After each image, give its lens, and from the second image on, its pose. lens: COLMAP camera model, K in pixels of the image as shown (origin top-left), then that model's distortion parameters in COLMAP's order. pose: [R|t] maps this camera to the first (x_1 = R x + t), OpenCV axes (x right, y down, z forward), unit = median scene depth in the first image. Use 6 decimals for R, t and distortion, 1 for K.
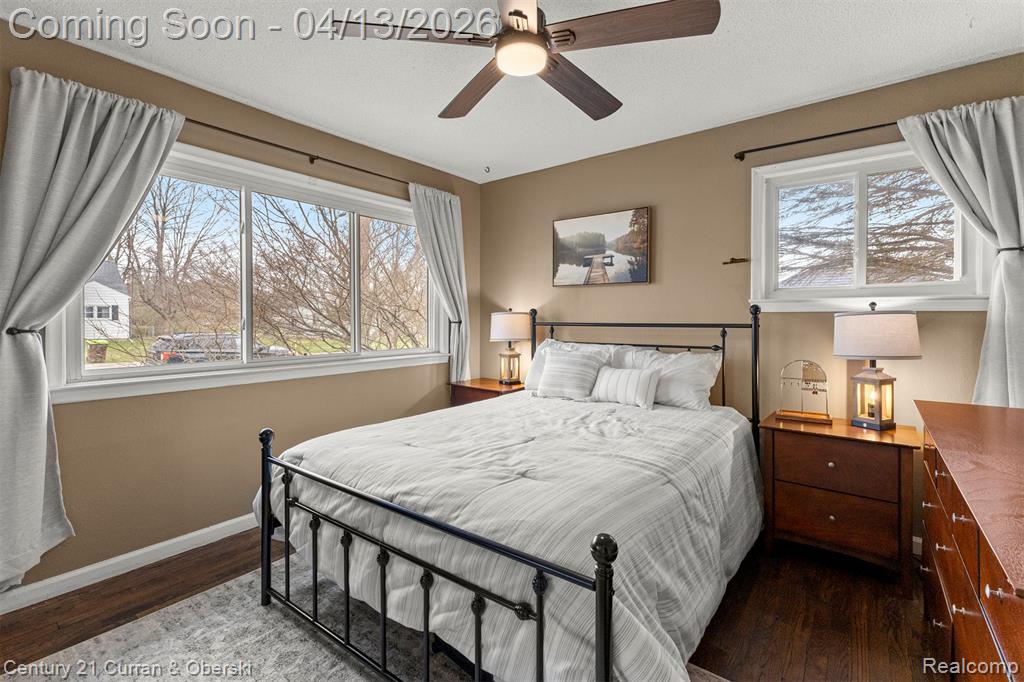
lens RADIAL K [[456.5, 0, 513.9], [0, 456.5, 337.7], [0, 0, 1]] dist [0.004384, -0.000175]
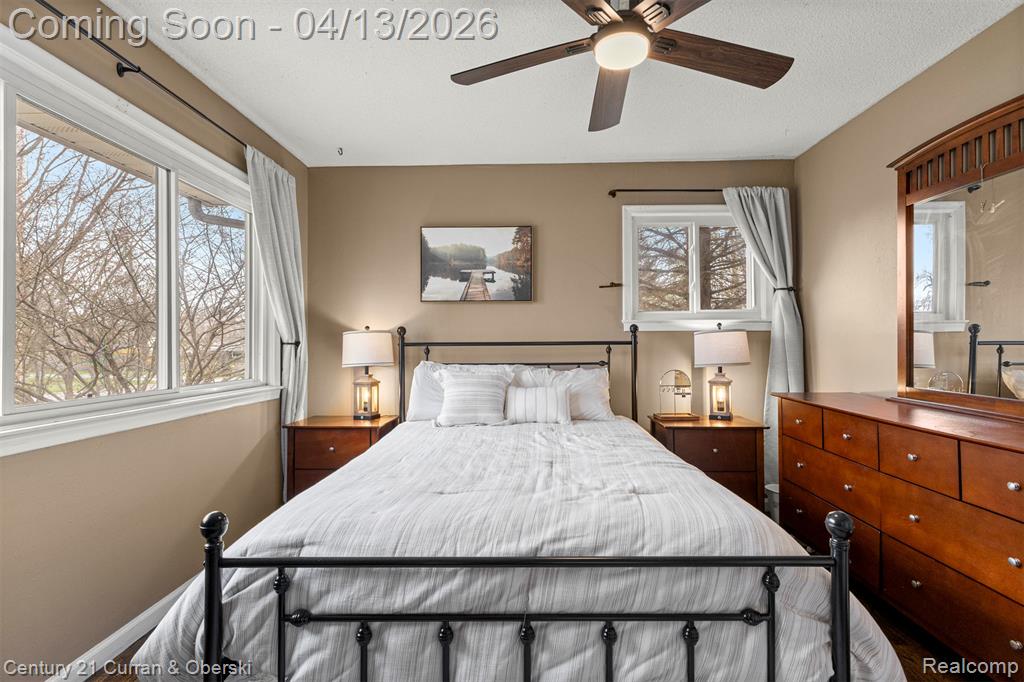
lens RADIAL K [[492.3, 0, 515.7], [0, 492.3, 352.0], [0, 0, 1]] dist [0.017026, 0.000243]
pose [[0.799685, -0.012182, 0.600296, -0.425397], [0.033207, 0.999161, -0.023960, 0.016420], [-0.599501, 0.039094, 0.799419, 0.179271]]
